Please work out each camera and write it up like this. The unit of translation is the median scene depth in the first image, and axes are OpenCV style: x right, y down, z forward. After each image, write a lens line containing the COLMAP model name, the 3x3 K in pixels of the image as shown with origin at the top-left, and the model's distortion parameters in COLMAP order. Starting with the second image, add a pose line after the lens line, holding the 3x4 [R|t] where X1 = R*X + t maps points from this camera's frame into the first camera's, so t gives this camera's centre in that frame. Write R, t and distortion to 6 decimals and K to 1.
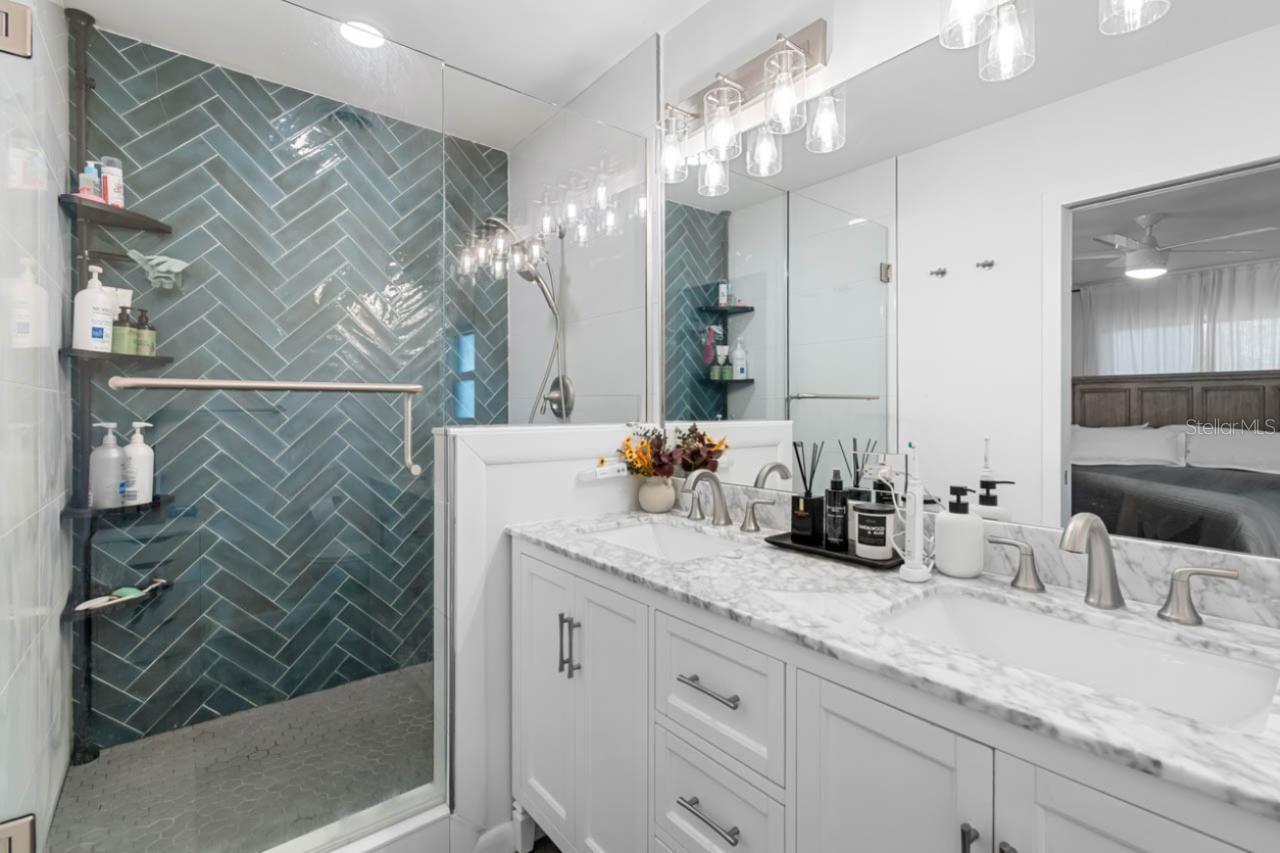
lens RADIAL K [[569.6, 0, 640.4], [0, 569.6, 416.0], [0, 0, 1]] dist [0.002336, -0.000642]
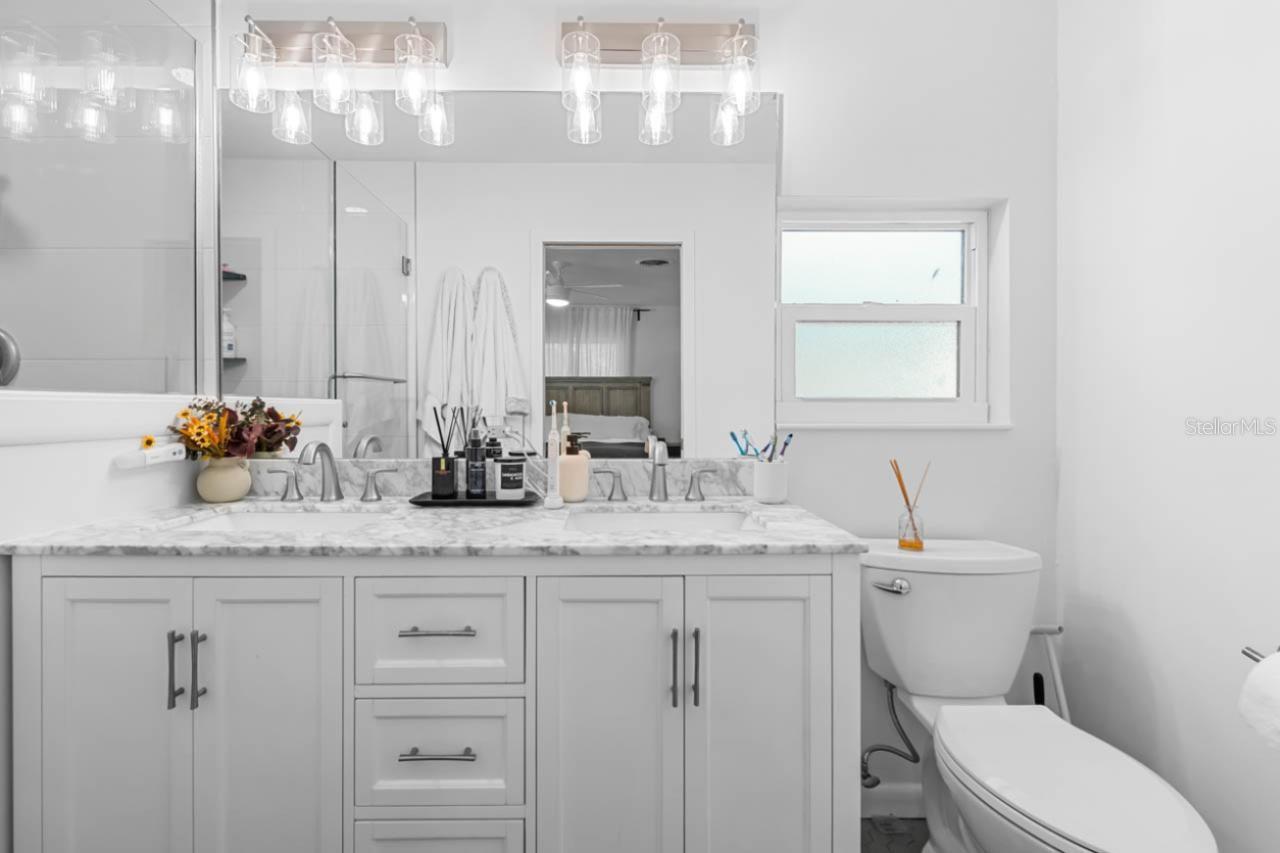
lens RADIAL K [[553.5, 0, 619.9], [0, 553.5, 410.0], [0, 0, 1]] dist [-0.000518, -0.000434]
pose [[0.633566, -0.004164, 0.773677, -0.276100], [0.003892, 0.999990, 0.002195, 0.044161], [-0.773679, 0.001620, 0.633576, 0.060483]]
